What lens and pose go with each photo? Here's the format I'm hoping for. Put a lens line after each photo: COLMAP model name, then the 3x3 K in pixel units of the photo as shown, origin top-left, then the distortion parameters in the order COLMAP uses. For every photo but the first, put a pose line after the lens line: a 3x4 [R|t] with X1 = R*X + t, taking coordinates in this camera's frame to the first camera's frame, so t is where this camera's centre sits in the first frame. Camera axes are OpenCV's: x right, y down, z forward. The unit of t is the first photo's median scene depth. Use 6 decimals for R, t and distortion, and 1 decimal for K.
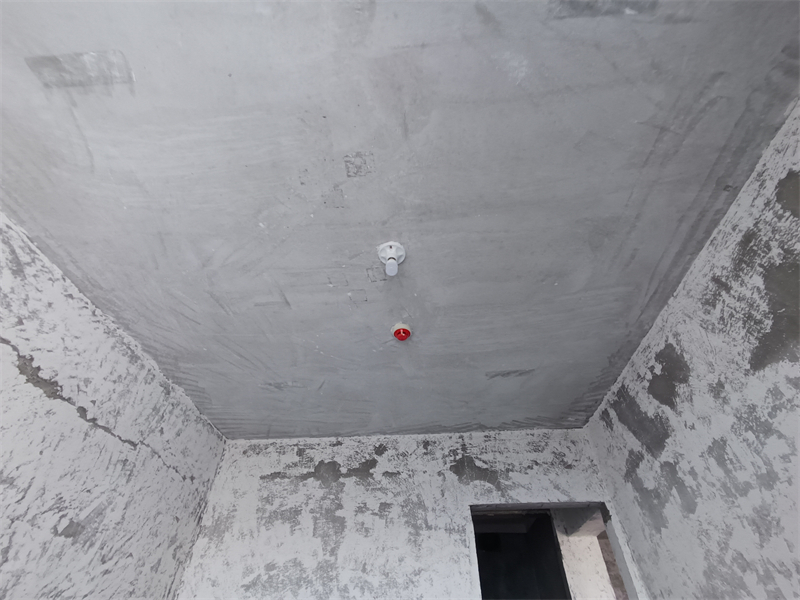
lens RADIAL K [[364.1, 0, 398.5], [0, 364.1, 304.4], [0, 0, 1]] dist [-0.005479, 0.000160]
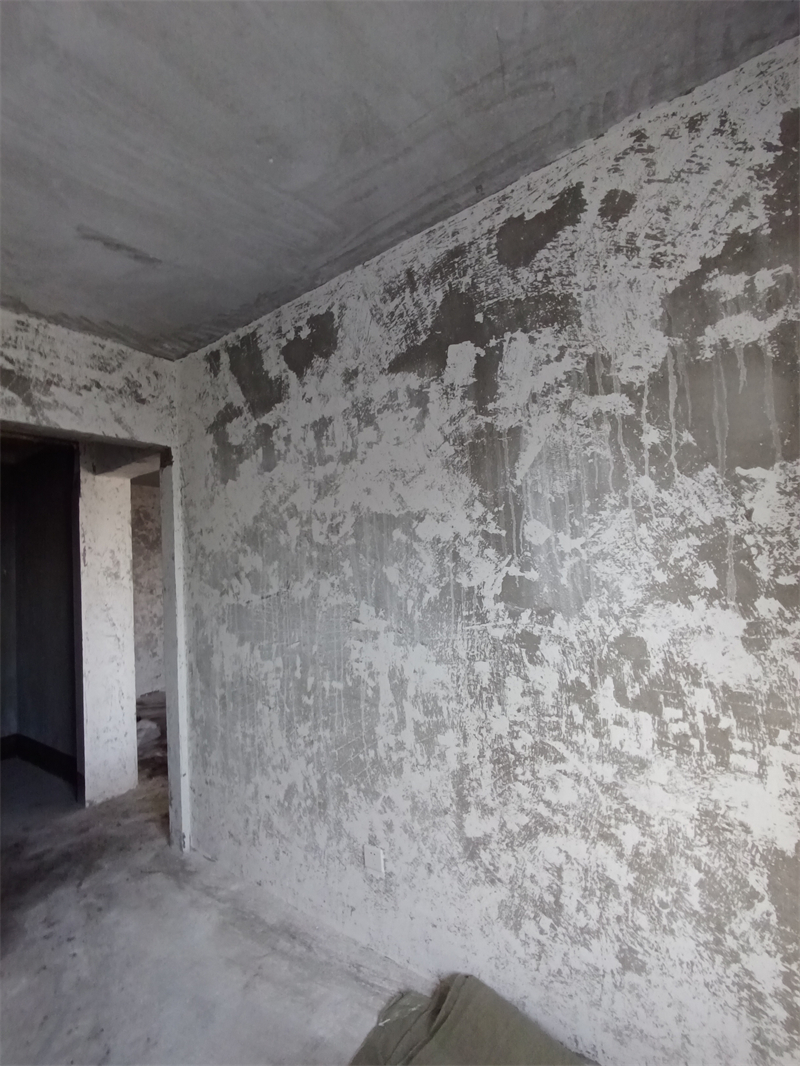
lens RADIAL K [[490.3, 0, 402.7], [0, 490.3, 537.9], [0, 0, 1]] dist [-0.012958, 0.007955]
pose [[0.518963, 0.011454, 0.854720, -0.187305], [-0.544398, 0.775327, 0.320154, 0.058499], [-0.659020, -0.631456, 0.408602, 0.043987]]
